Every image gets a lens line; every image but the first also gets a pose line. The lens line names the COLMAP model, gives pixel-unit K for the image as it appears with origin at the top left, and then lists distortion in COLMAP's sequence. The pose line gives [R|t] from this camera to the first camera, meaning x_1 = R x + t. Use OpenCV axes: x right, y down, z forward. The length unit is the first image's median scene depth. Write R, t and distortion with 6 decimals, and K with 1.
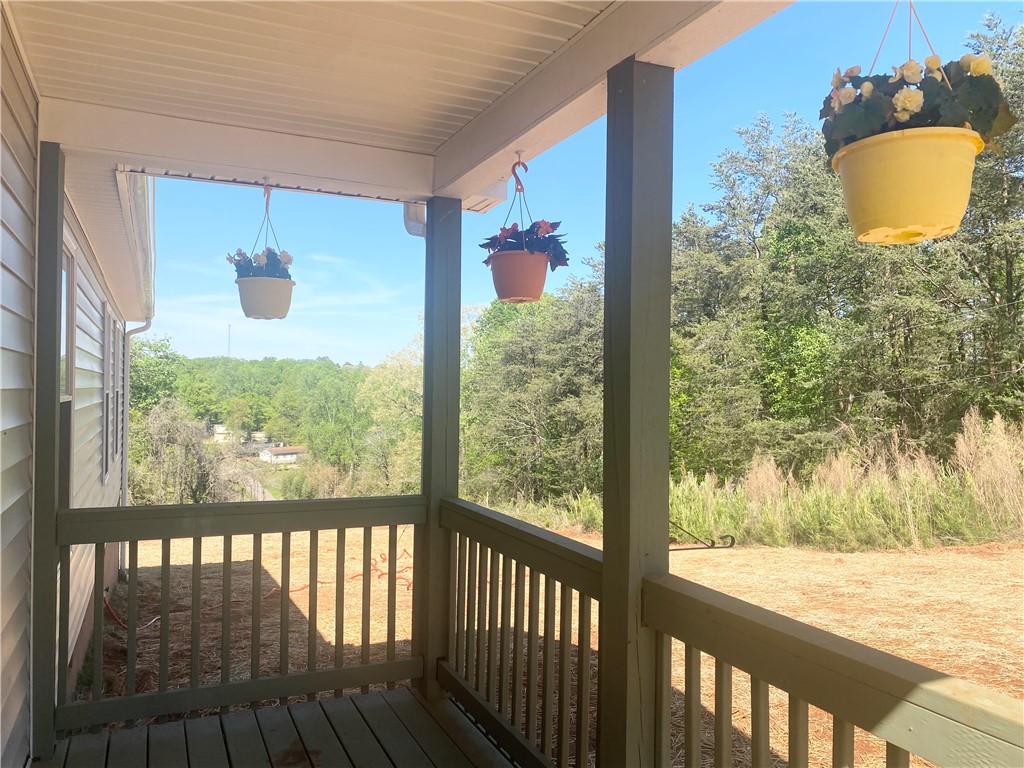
lens RADIAL K [[773.6, 0, 512.8], [0, 773.6, 385.8], [0, 0, 1]] dist [0.010646, 0.004077]
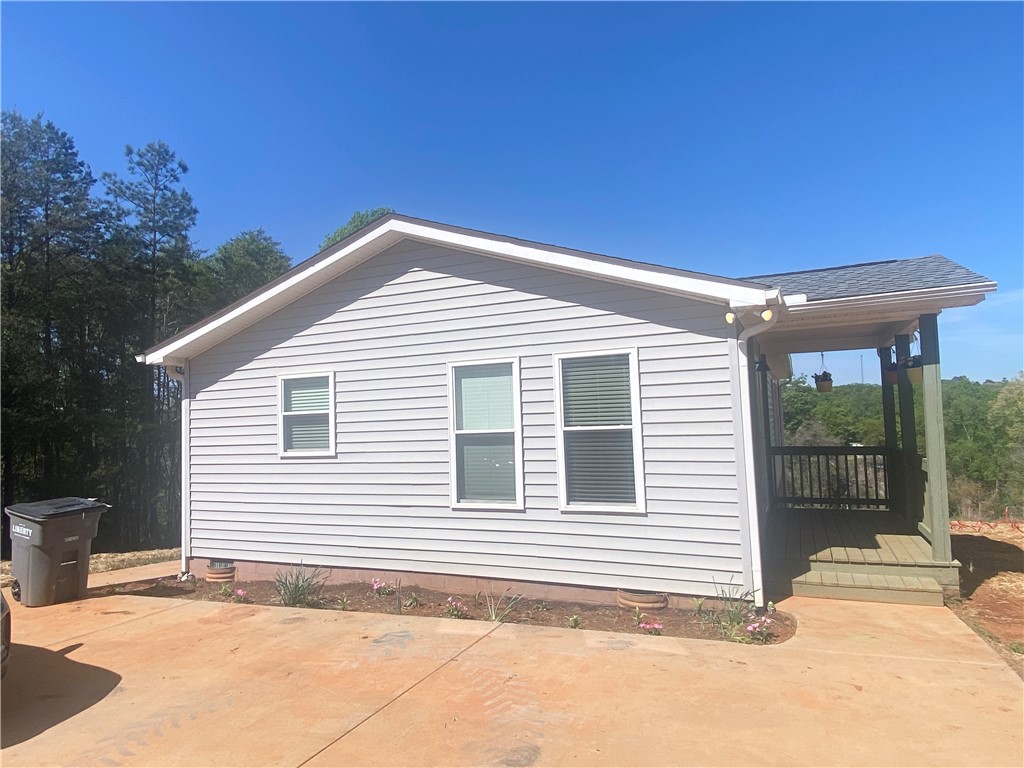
lens RADIAL K [[611.8, 0, 514.5], [0, 611.8, 382.3], [0, 0, 1]] dist [-0.031438, -0.019461]
pose [[0.641963, -0.074500, -0.763107, 0.098535], [0.037424, 0.997127, -0.065864, -0.002738], [0.765821, 0.013724, 0.642907, -0.197436]]
